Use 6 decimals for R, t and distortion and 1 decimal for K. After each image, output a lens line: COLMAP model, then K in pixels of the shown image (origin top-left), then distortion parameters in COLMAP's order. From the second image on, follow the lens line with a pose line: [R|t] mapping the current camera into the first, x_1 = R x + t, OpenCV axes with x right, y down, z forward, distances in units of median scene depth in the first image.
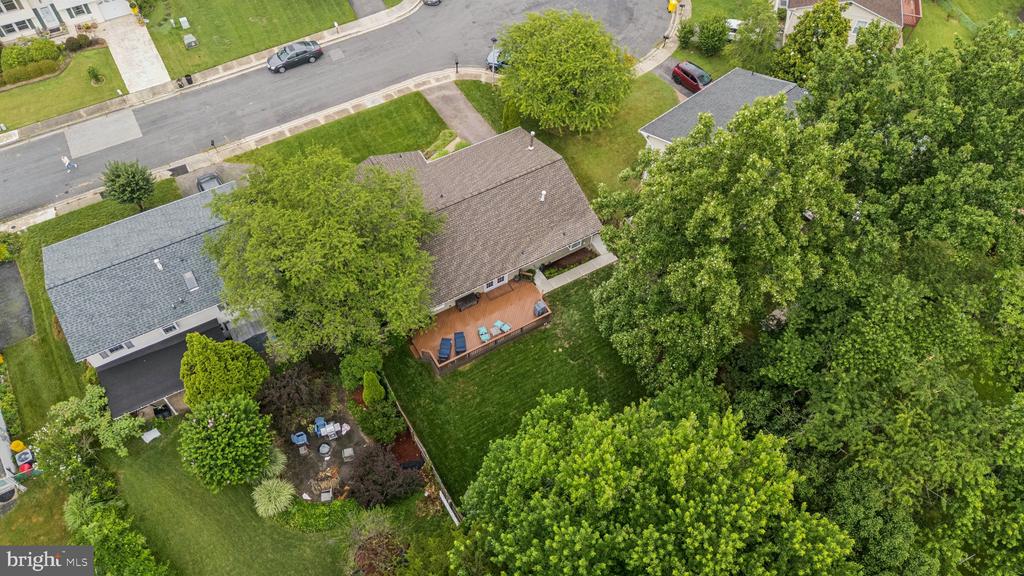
lens RADIAL K [[750.4, 0, 511.9], [0, 750.4, 295.7], [0, 0, 1]] dist [0.059434, -0.046617]
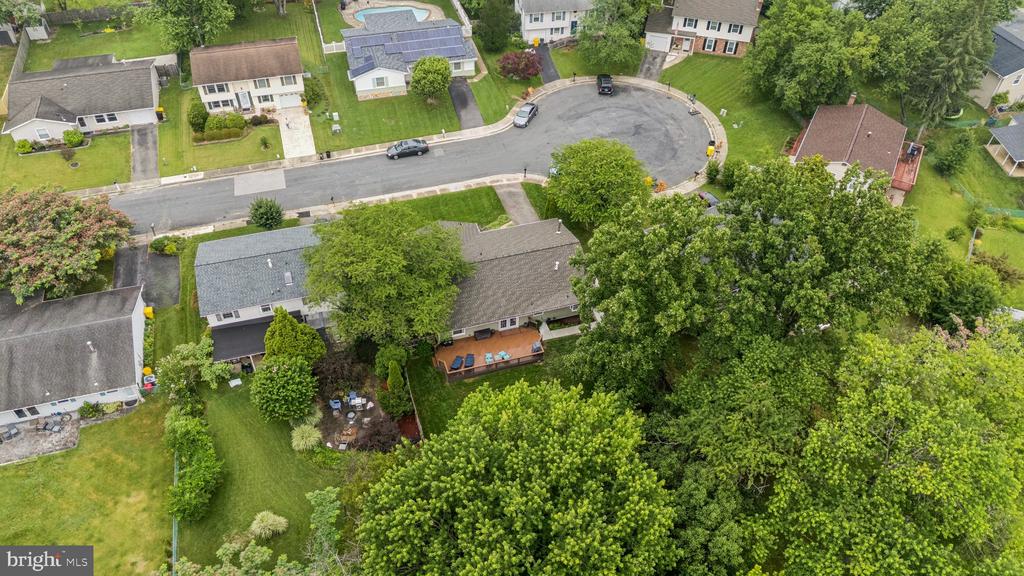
lens RADIAL K [[750.4, 0, 511.9], [0, 750.4, 295.7], [0, 0, 1]] dist [0.059434, -0.046617]
pose [[0.973534, 0.158677, -0.164478, 0.173353], [-0.185665, 0.968775, -0.164330, 0.133608], [0.133266, 0.190519, 0.972596, -0.240581]]
